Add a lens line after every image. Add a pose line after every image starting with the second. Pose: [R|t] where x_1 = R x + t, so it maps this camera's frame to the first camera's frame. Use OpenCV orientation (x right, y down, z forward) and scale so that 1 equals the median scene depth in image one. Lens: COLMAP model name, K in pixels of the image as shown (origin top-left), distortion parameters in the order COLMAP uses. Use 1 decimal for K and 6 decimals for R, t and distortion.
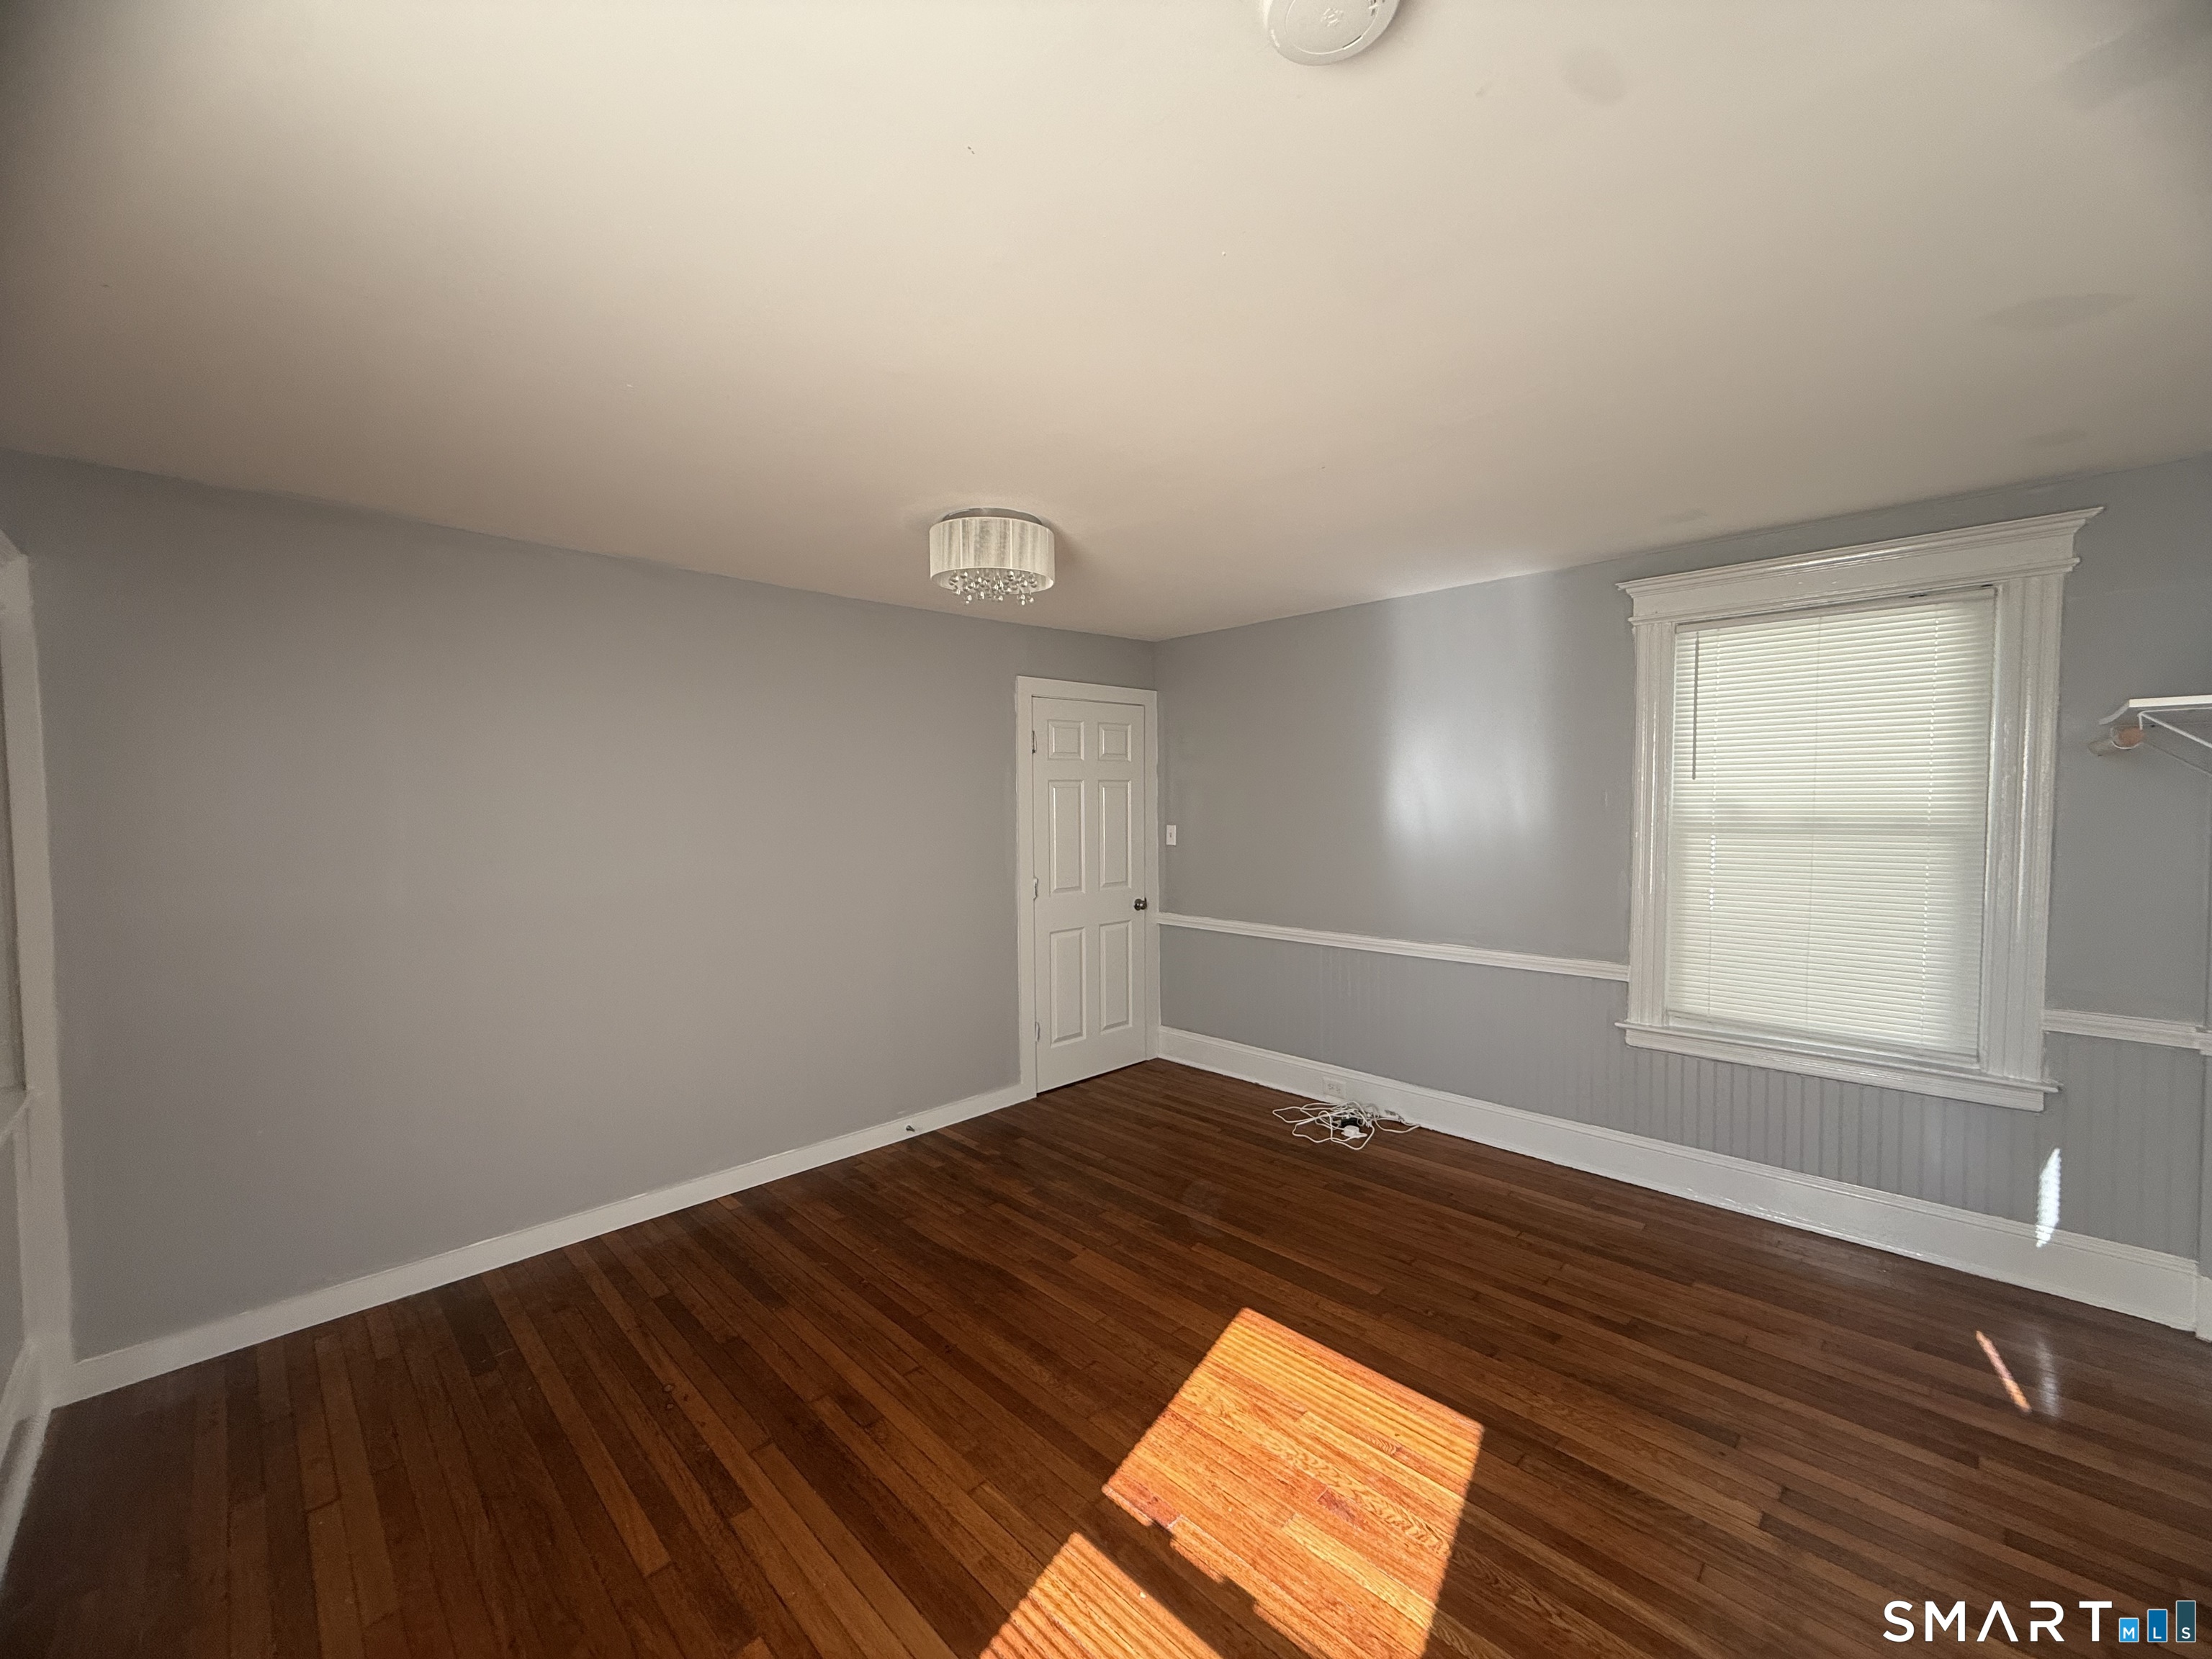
lens RADIAL K [[882.0, 0, 1102.4], [0, 882.0, 824.6], [0, 0, 1]] dist [0.000946, 0.000313]
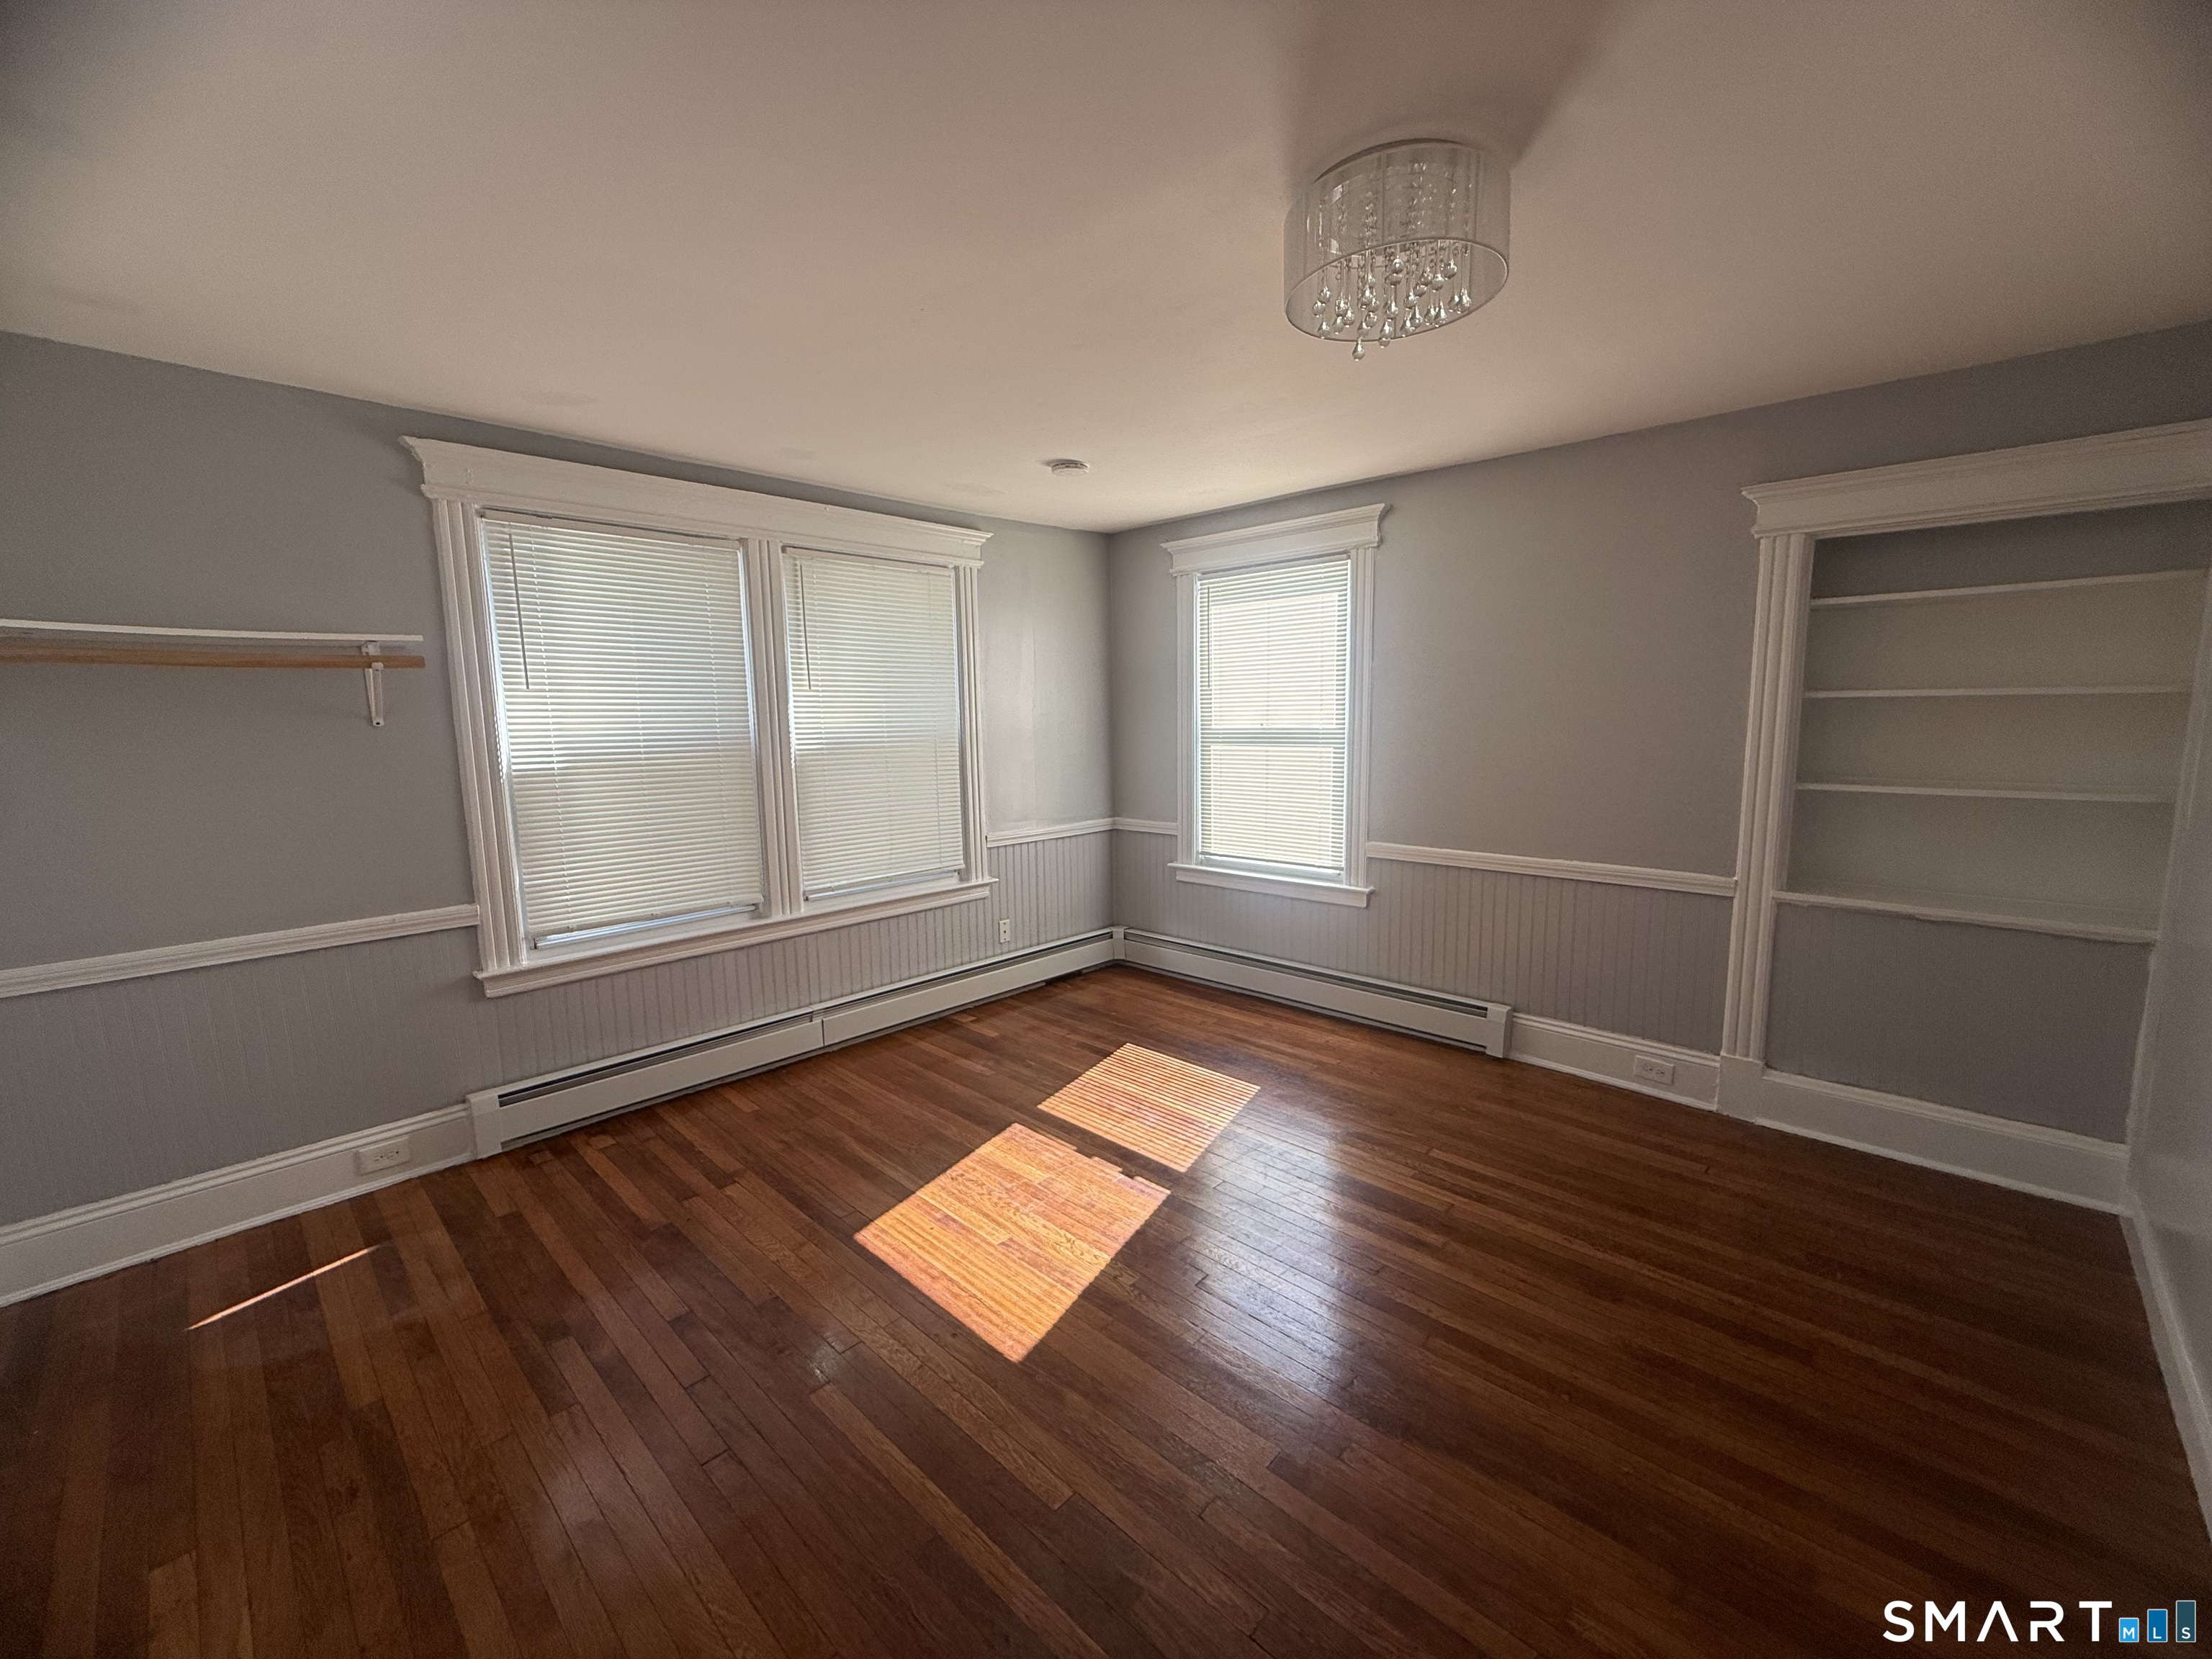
lens RADIAL K [[882.0, 0, 1102.4], [0, 882.0, 824.6], [0, 0, 1]] dist [0.000946, 0.000313]
pose [[-0.999215, 0.029075, -0.026903, 0.109378], [0.024092, 0.985167, 0.169899, -0.045788], [0.031444, 0.169117, -0.985094, 1.929455]]
